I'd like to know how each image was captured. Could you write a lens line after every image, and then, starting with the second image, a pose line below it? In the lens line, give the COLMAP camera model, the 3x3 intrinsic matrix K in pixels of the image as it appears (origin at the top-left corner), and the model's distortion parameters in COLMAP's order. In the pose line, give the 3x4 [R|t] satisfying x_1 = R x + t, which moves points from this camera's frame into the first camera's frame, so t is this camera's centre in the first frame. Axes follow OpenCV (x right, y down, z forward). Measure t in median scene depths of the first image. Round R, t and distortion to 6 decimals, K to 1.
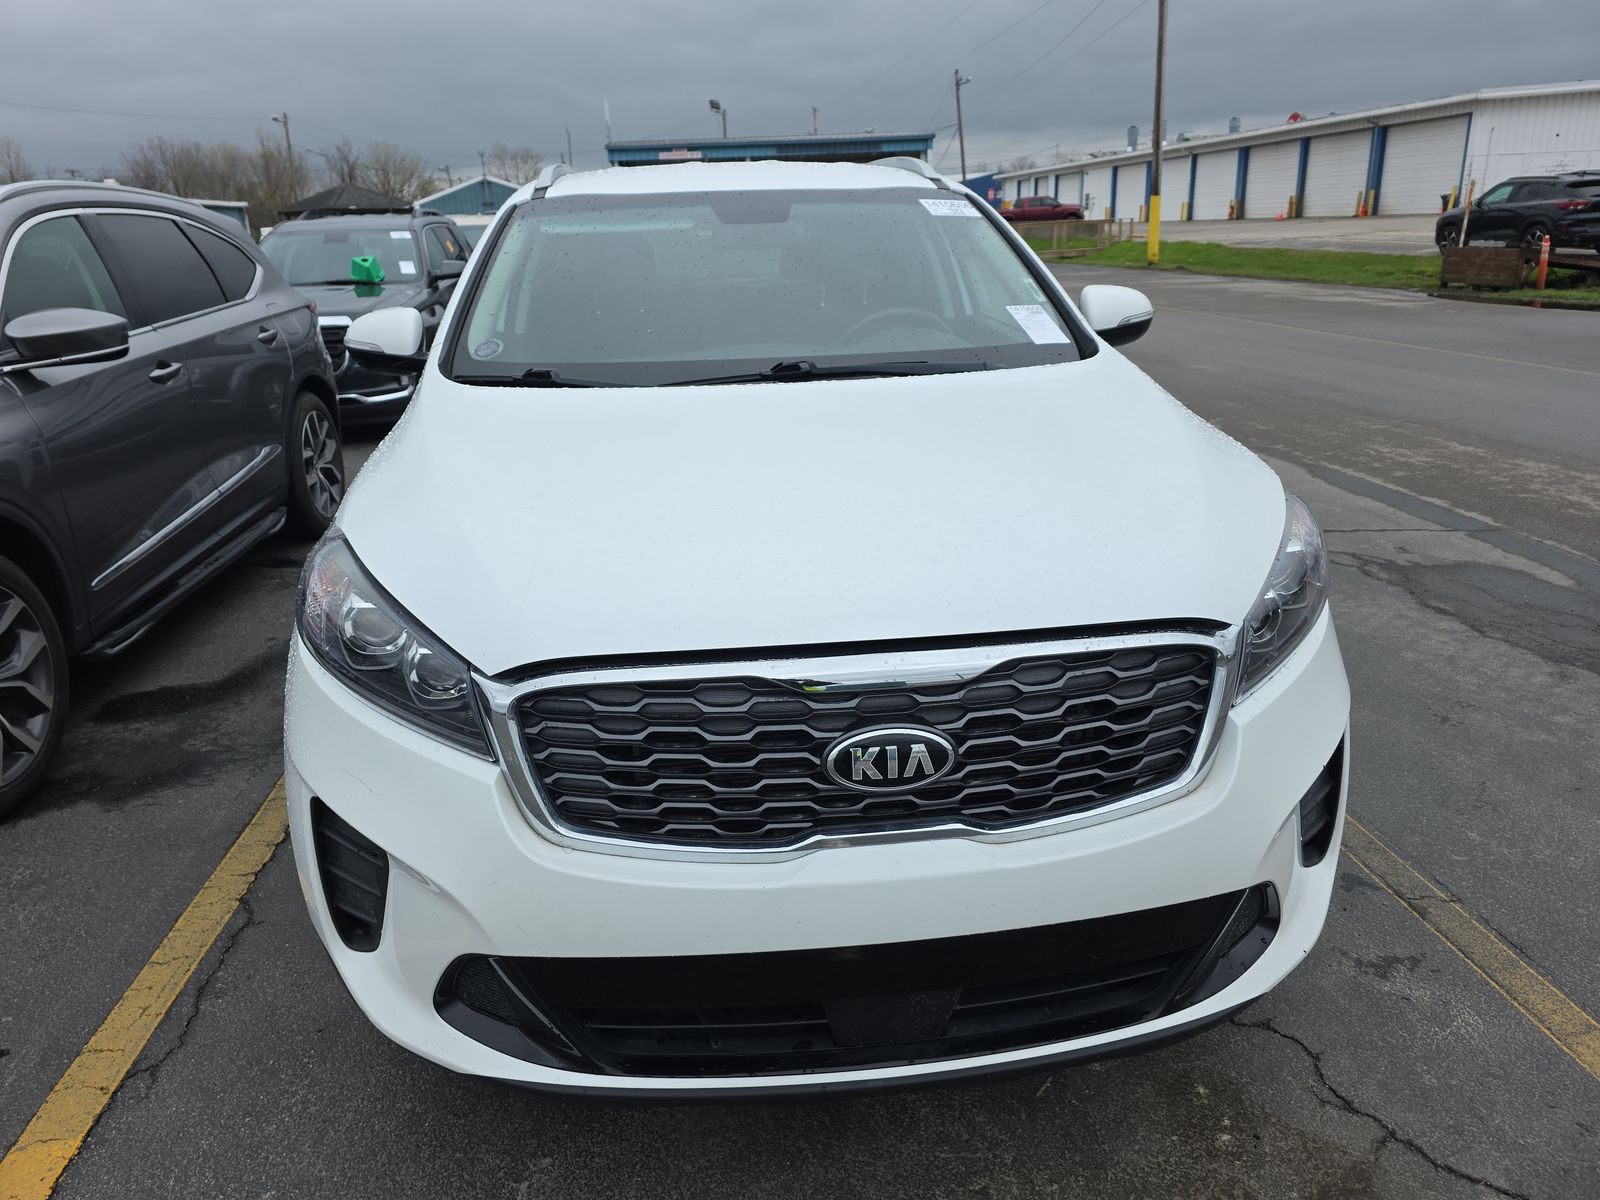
lens RADIAL K [[1078.4, 0, 800.0], [0, 1078.4, 600.0], [0, 0, 1]] dist [0.024191, -0.002113]
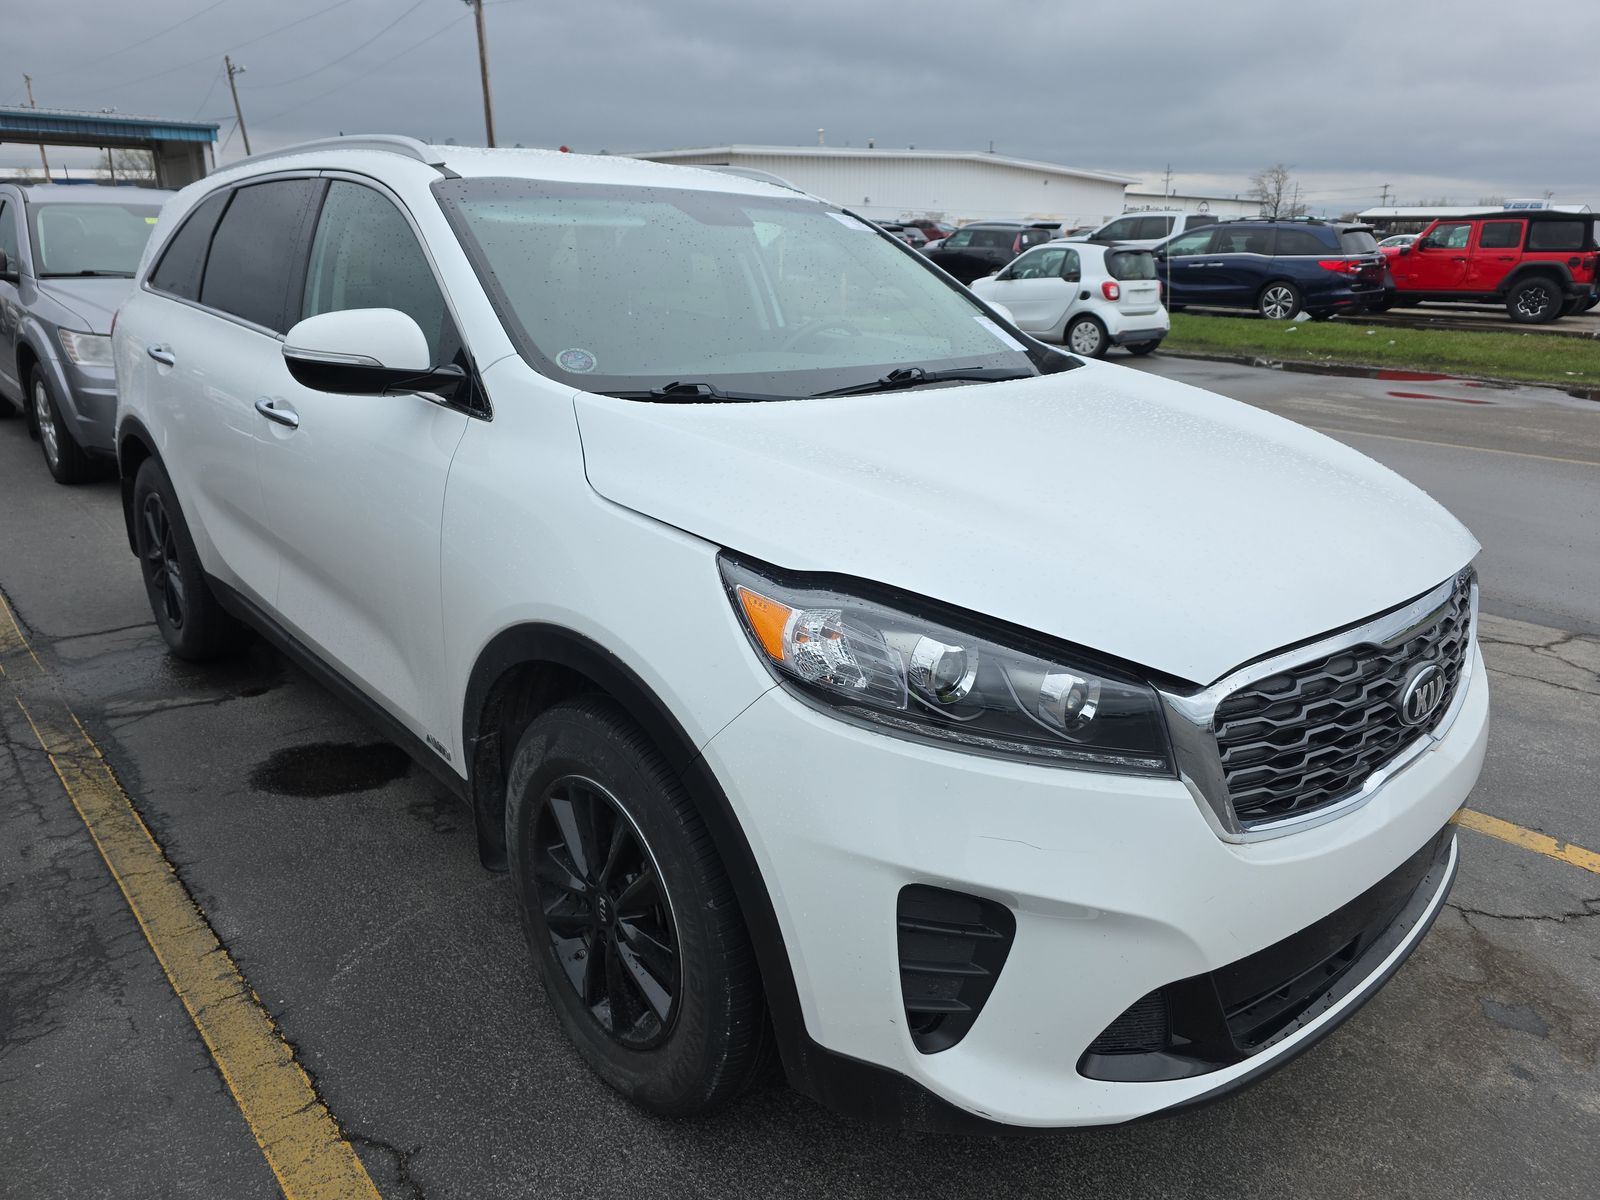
lens RADIAL K [[1077.4, 0, 800.0], [0, 1077.4, 600.0], [0, 0, 1]] dist [0.005923, -0.000752]
pose [[0.806601, -0.137311, 0.574926, -0.677279], [0.144106, 0.988977, 0.034024, -0.056404], [-0.573261, 0.055407, 0.817498, 0.250998]]
